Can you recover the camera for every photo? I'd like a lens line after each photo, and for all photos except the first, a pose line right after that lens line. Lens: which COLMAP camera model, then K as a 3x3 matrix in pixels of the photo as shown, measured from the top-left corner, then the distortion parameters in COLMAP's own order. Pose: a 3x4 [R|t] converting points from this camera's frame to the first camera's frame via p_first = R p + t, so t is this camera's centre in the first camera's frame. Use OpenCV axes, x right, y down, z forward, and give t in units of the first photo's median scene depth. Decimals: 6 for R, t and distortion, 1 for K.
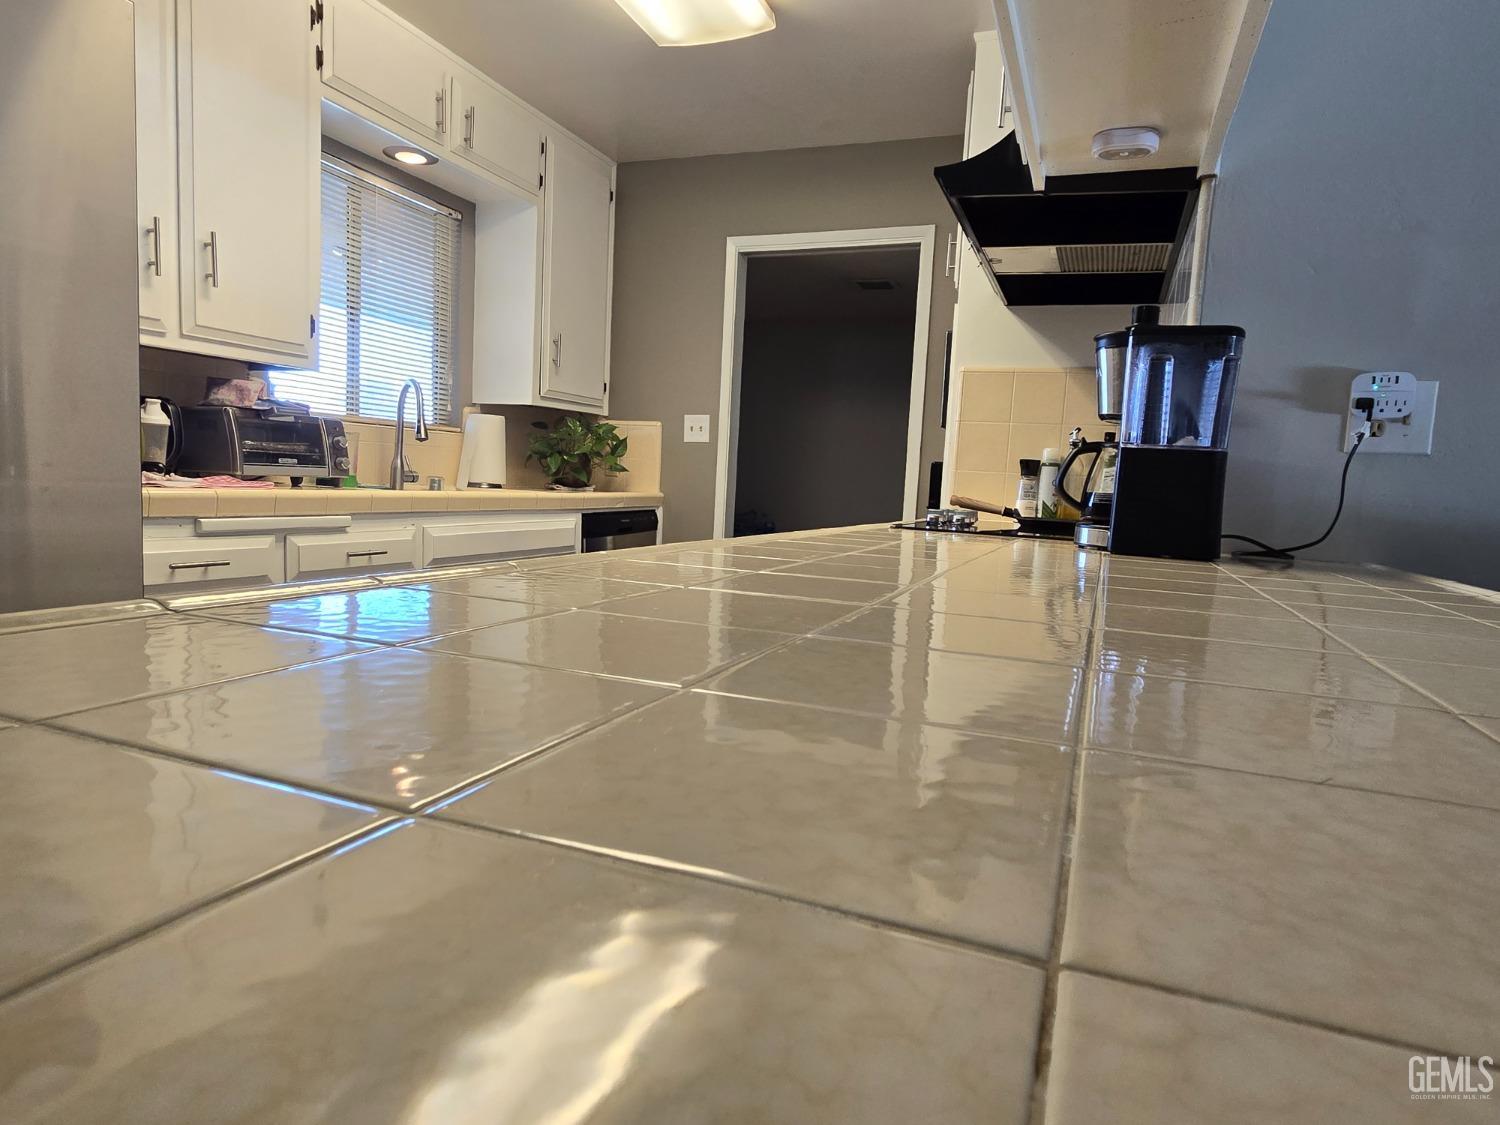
lens RADIAL K [[877.2, 0, 747.6], [0, 877.2, 569.1], [0, 0, 1]] dist [0.000444, 0.004447]
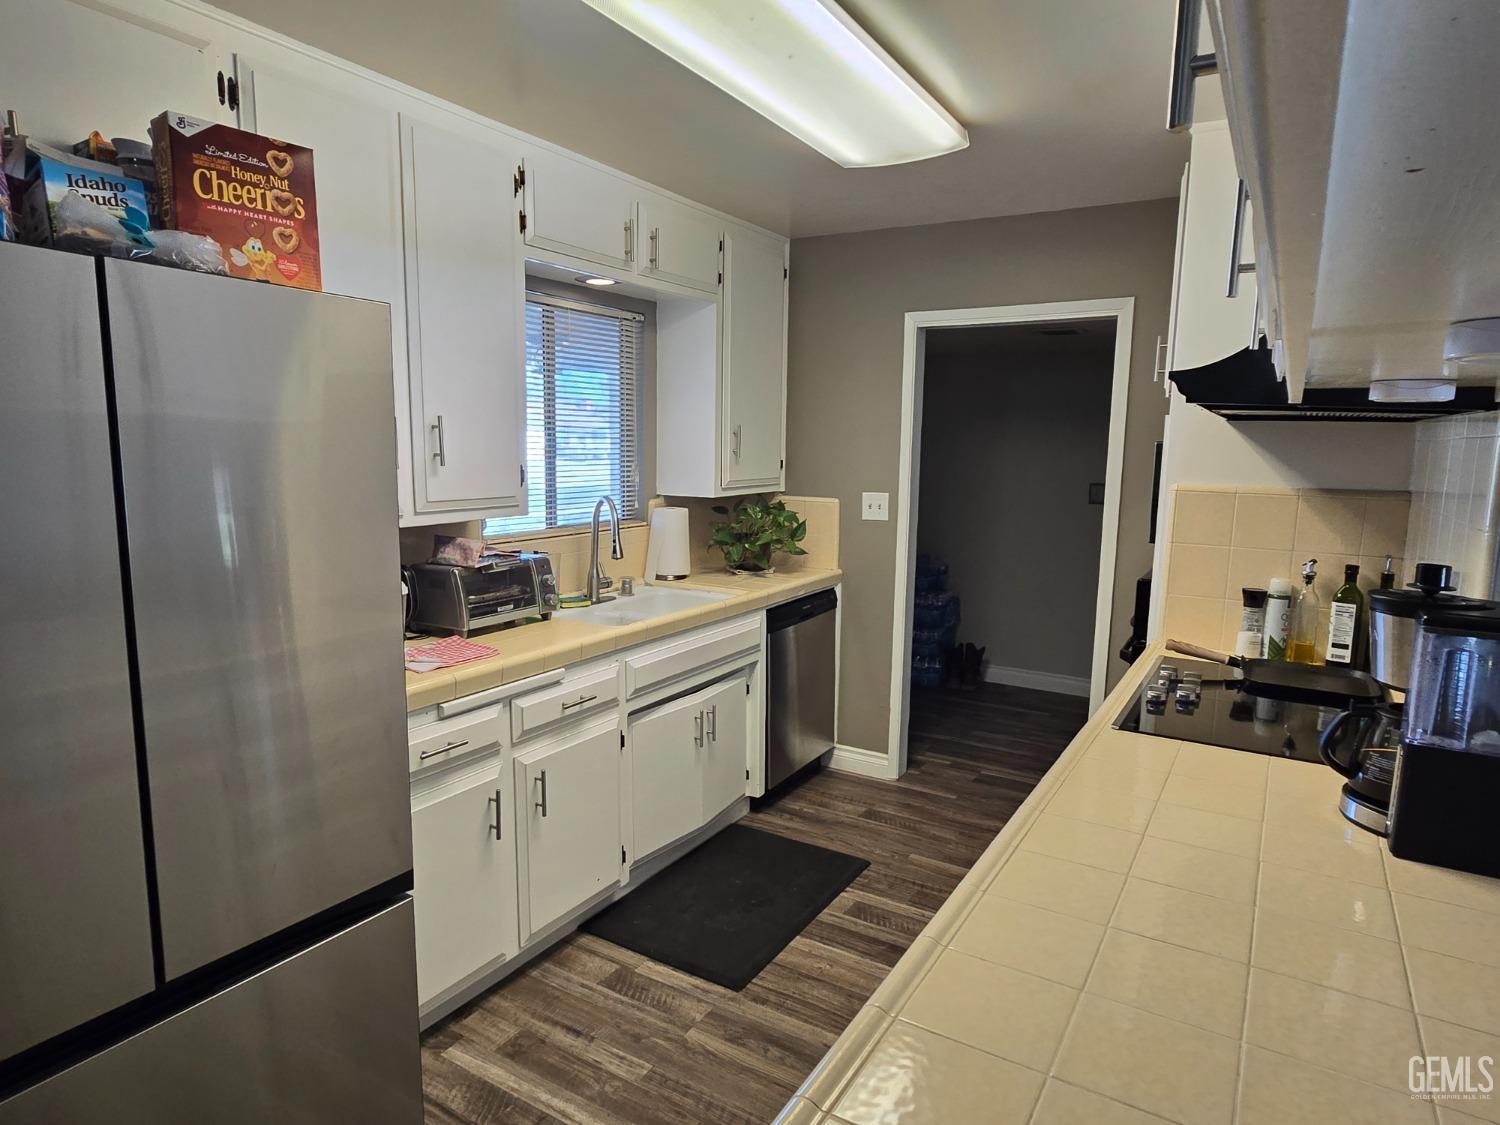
lens RADIAL K [[877.2, 0, 747.6], [0, 877.2, 569.1], [0, 0, 1]] dist [0.000444, 0.004447]
pose [[0.985168, -0.010896, -0.171249, -0.035959], [0.017617, 0.999131, 0.037776, -0.150442], [0.170688, -0.040233, 0.984503, -0.000227]]
